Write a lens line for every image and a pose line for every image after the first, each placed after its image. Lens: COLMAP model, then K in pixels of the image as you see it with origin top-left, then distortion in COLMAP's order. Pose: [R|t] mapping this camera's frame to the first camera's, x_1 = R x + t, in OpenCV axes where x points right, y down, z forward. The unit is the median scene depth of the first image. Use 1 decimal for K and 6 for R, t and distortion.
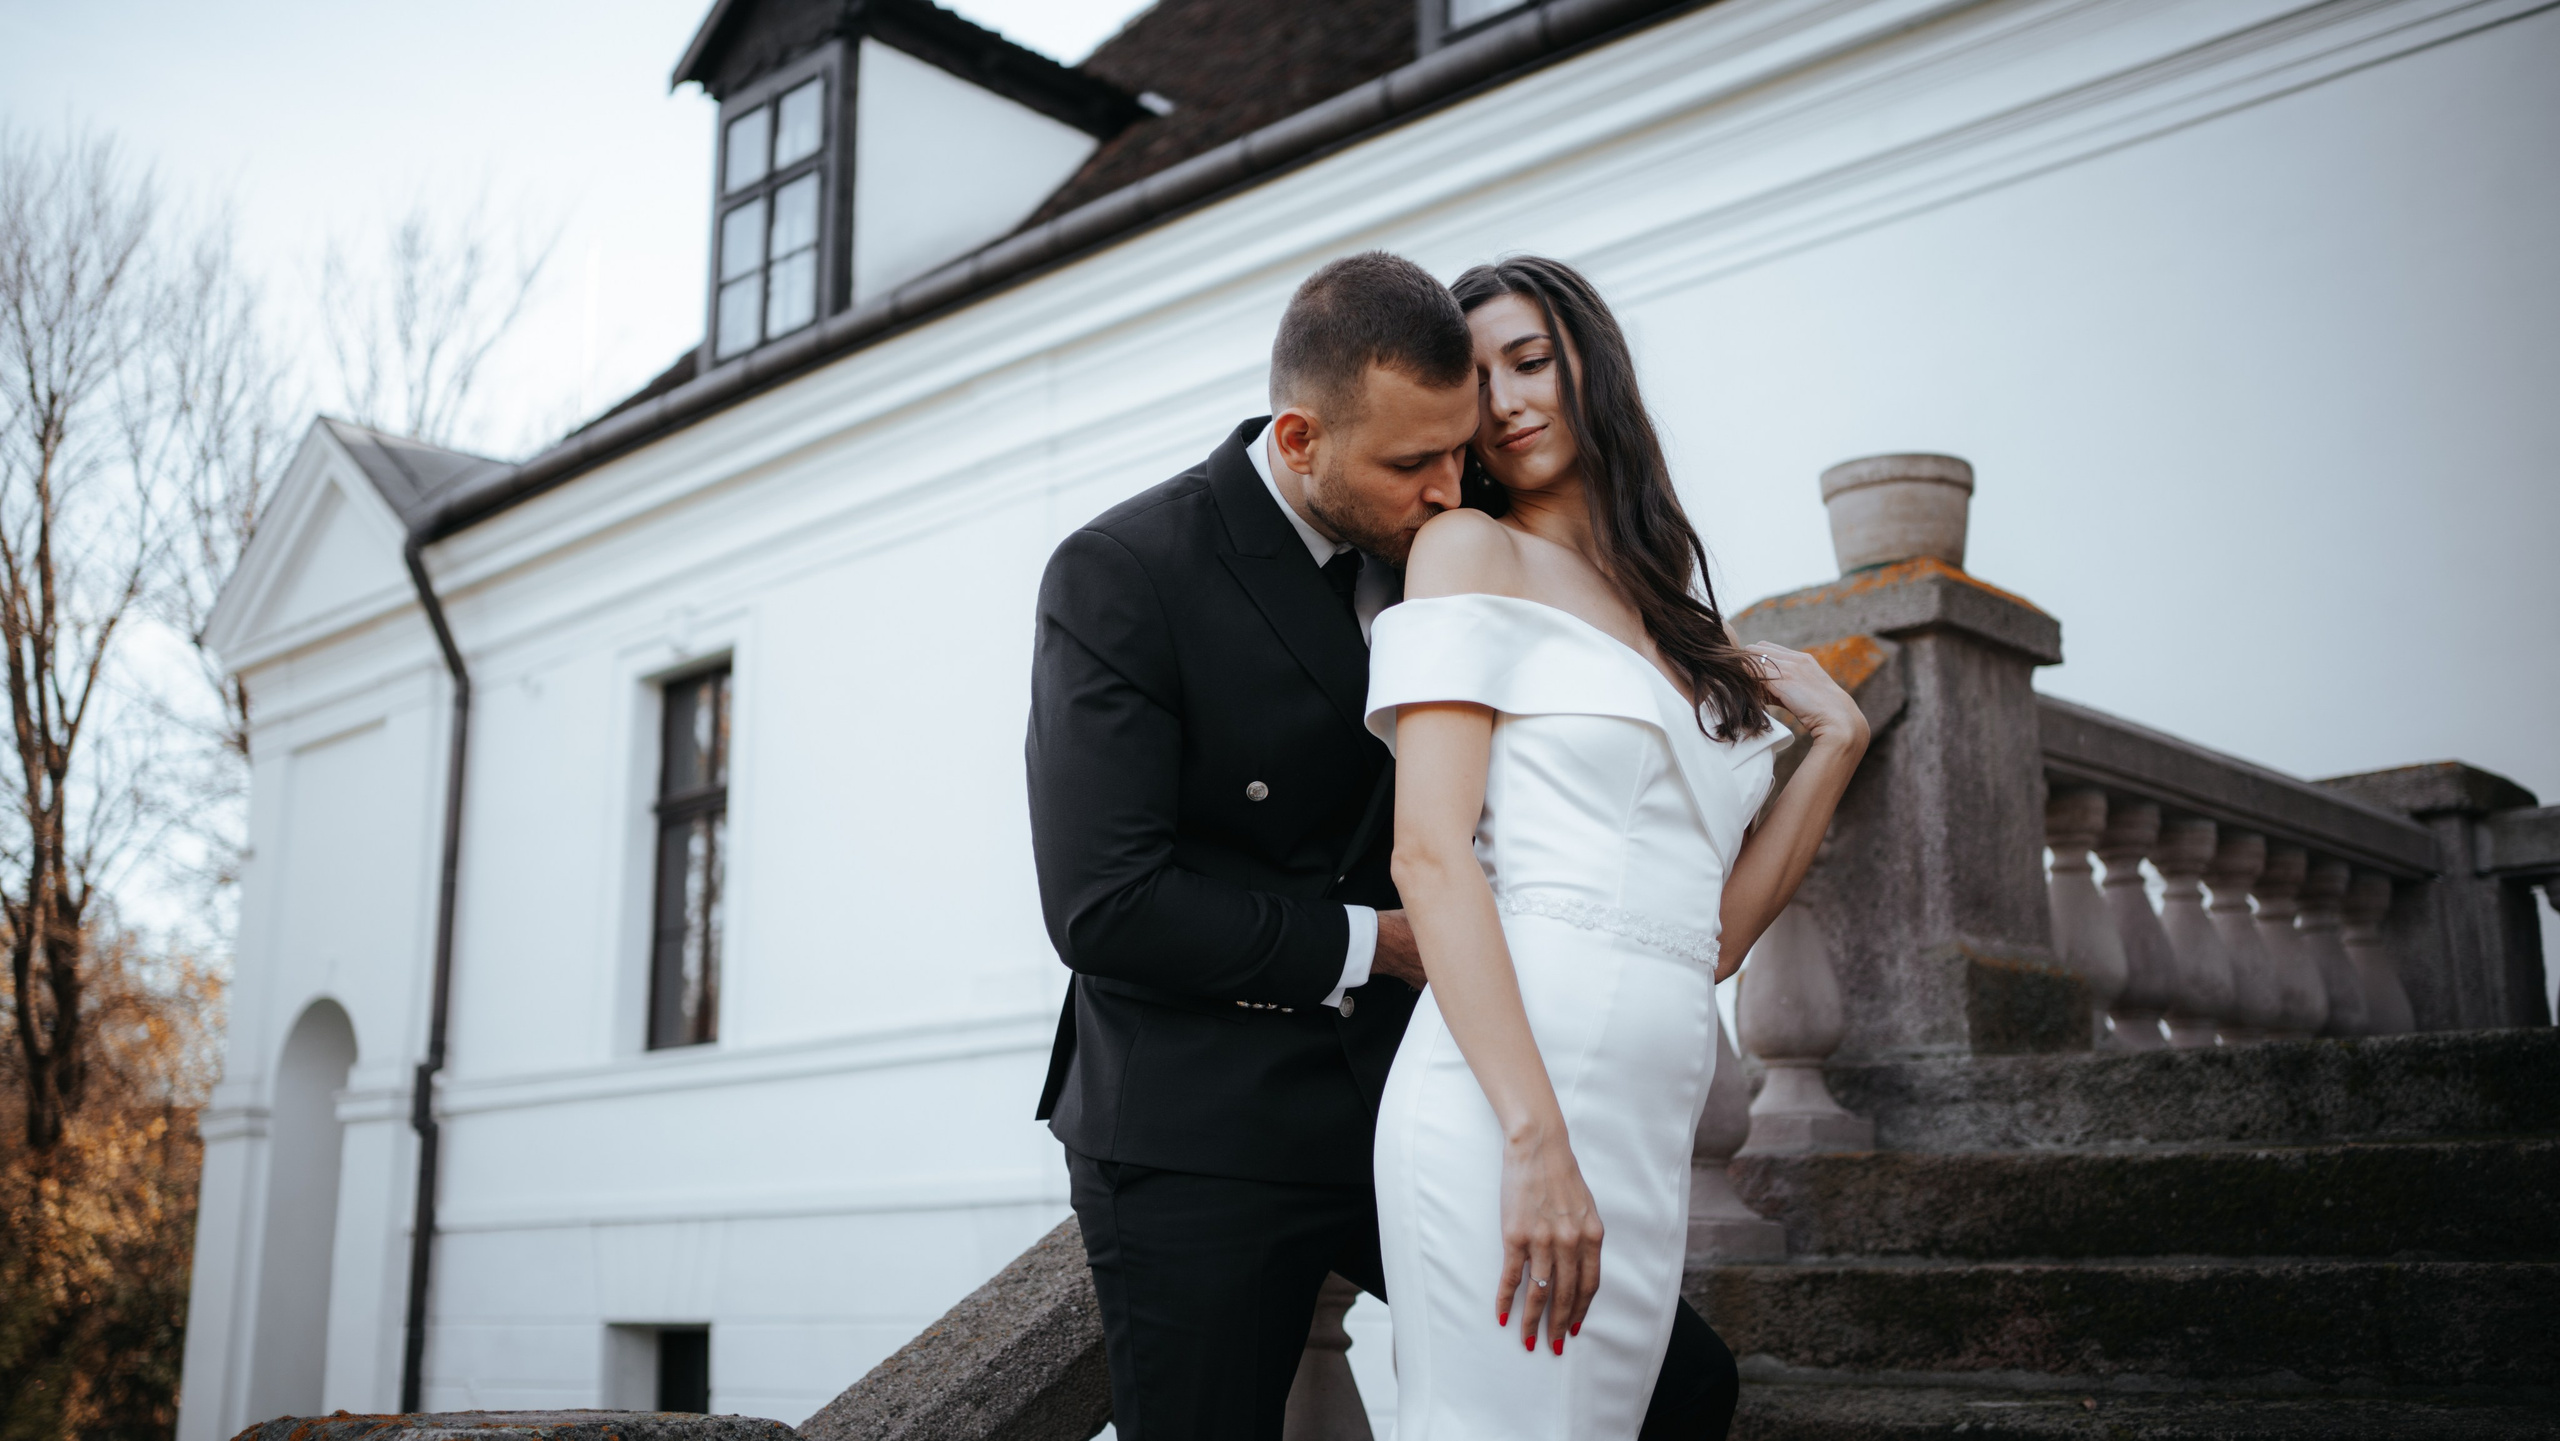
lens RADIAL K [[2606.3, 0, 1280.0], [0, 2606.3, 720.5], [0, 0, 1]] dist [-0.029191, 0.165560]
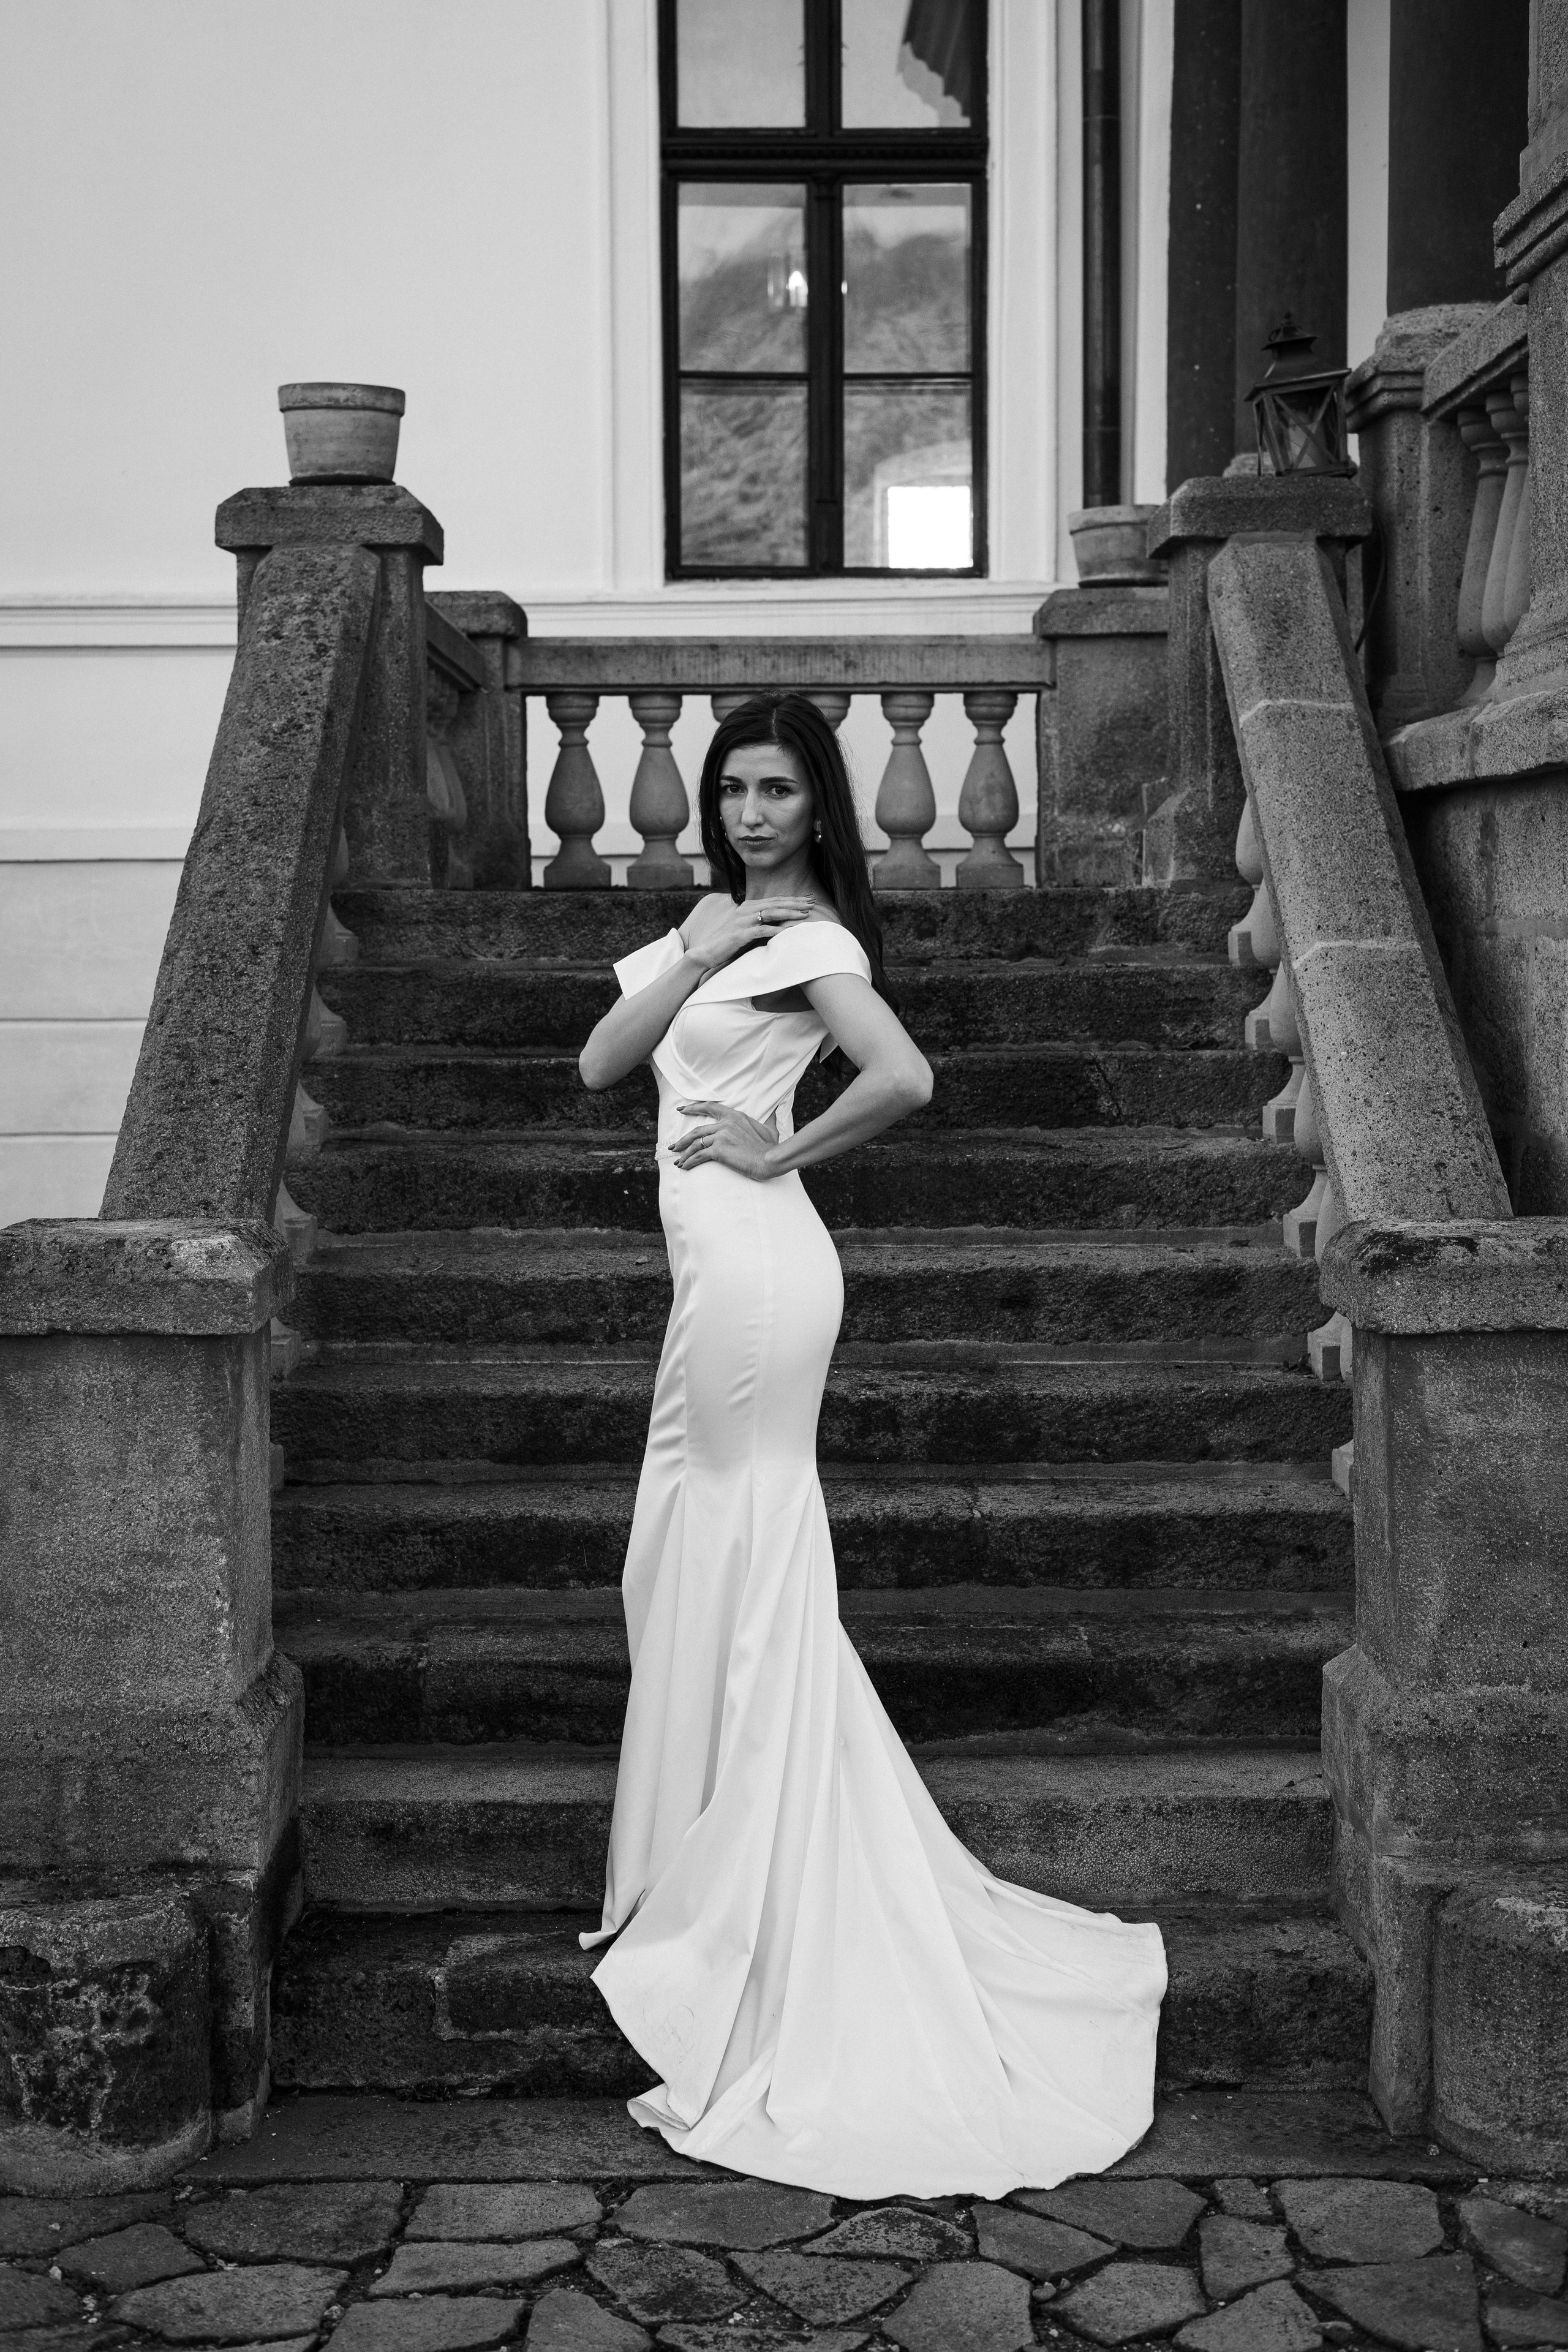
lens RADIAL K [[3463.0, 0, 784.0], [0, 3463.0, 1176.0], [0, 0, 1]] dist [-0.011461, 0.015034]
pose [[0.714734, -0.055907, 0.697159, -0.847154], [-0.151189, 0.960881, 0.232056, -0.167845], [-0.682860, -0.271261, 0.678321, -0.358375]]
